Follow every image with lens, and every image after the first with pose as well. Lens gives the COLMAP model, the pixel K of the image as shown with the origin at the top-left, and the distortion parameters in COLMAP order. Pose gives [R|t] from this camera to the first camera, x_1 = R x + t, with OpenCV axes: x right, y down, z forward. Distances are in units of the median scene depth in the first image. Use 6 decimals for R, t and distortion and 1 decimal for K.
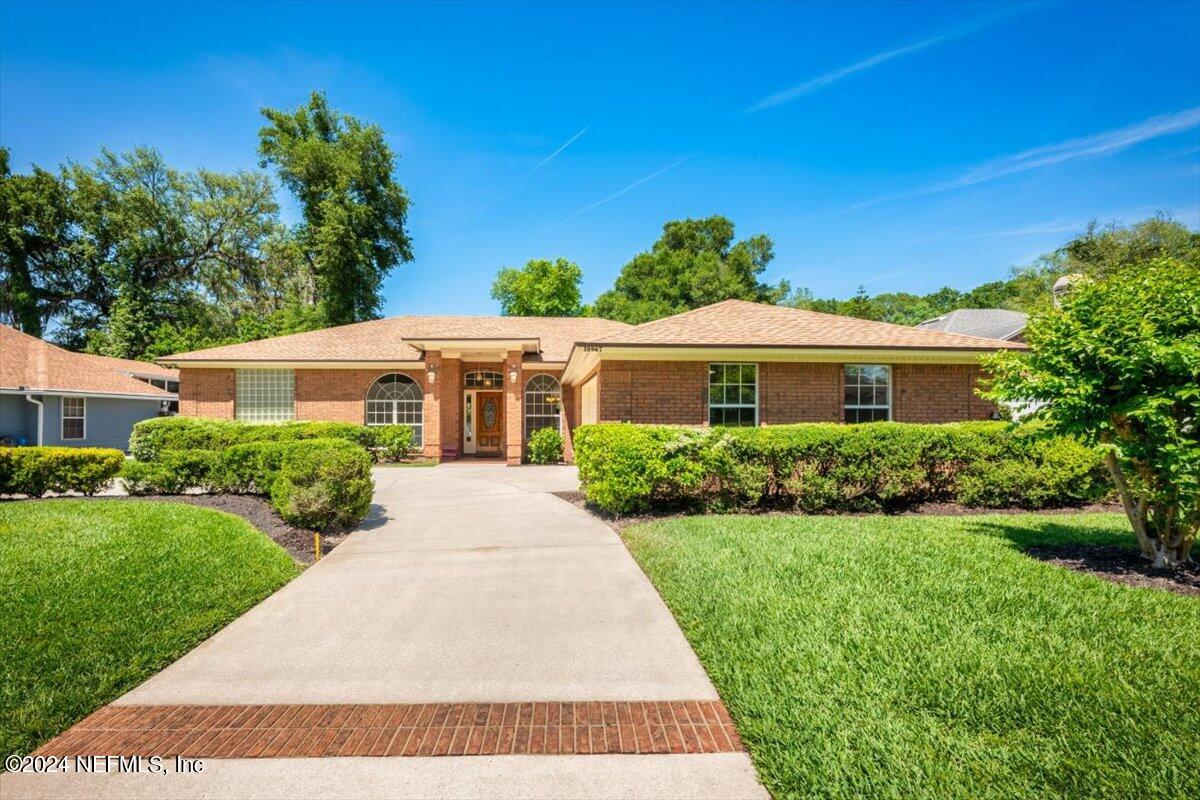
lens RADIAL K [[537.4, 0, 586.5], [0, 537.4, 413.5], [0, 0, 1]] dist [0.001367, 0.000081]
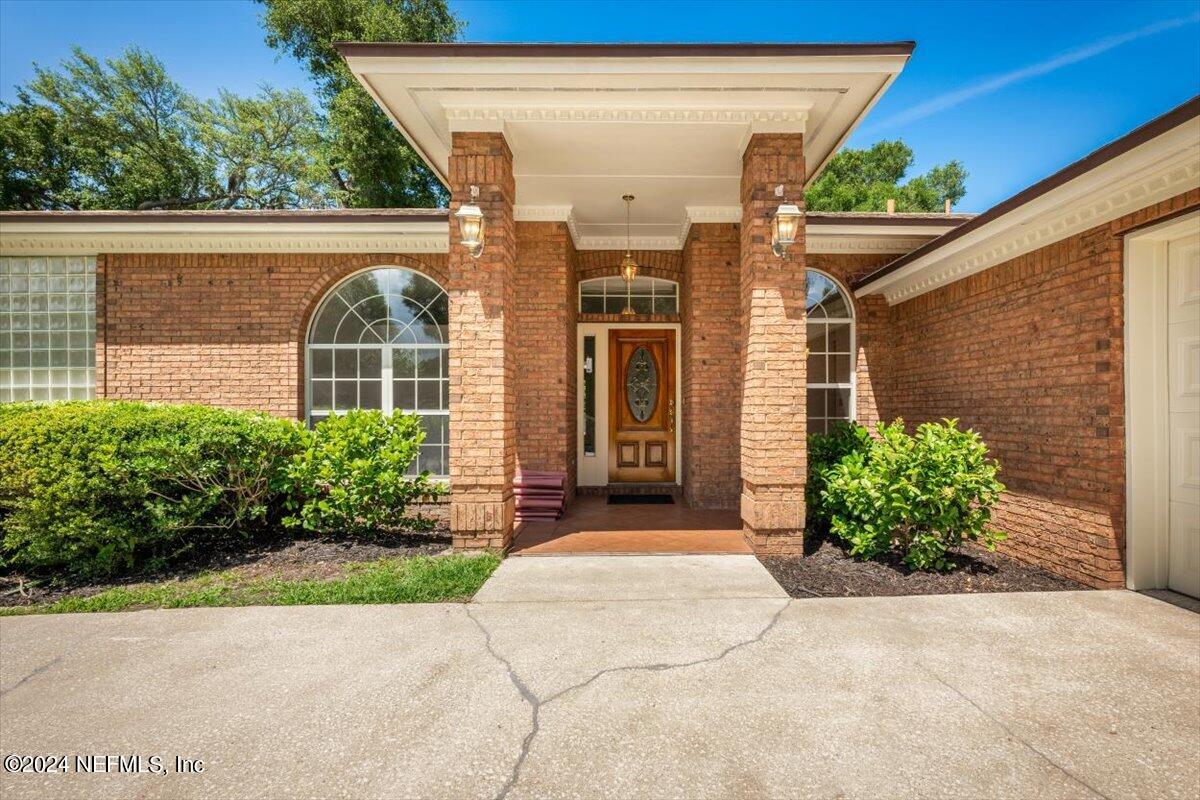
lens RADIAL K [[492.1, 0, 645.7], [0, 492.1, 410.9], [0, 0, 1]] dist [0.002619, 0.000438]
pose [[0.999230, -0.004521, -0.038969, -0.164885], [0.004795, 0.999964, 0.006939, 0.016789], [0.038936, -0.007120, 0.999216, 0.646399]]
